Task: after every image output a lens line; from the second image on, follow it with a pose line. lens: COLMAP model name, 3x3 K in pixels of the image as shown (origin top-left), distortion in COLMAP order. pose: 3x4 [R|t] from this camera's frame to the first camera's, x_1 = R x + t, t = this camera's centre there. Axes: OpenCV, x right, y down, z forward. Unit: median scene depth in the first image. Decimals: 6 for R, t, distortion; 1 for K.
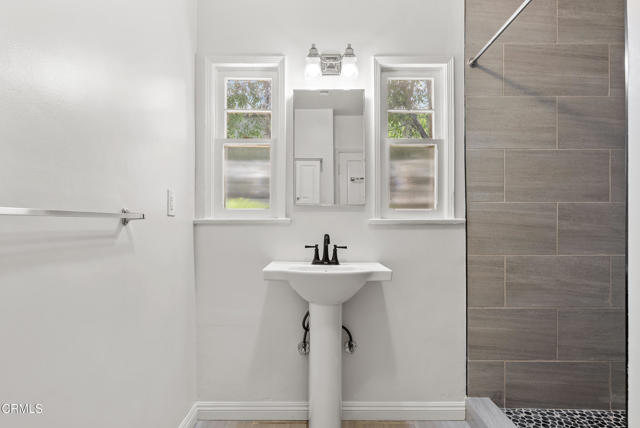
lens RADIAL K [[351.0, 0, 321.2], [0, 351.0, 216.6], [0, 0, 1]] dist [-0.000861, 0.000460]
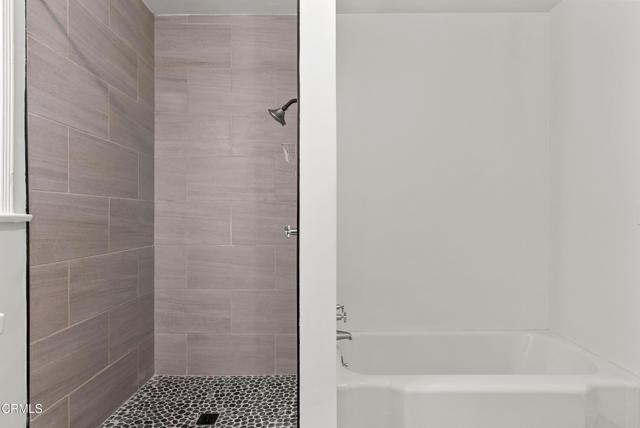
lens RADIAL K [[351.0, 0, 321.2], [0, 351.0, 216.6], [0, 0, 1]] dist [-0.000861, 0.000460]
pose [[-0.002408, -0.001566, 0.999996, -0.267280], [0.000268, 0.999999, 0.001566, 0.009848], [-0.999997, 0.000272, -0.002408, 0.434242]]
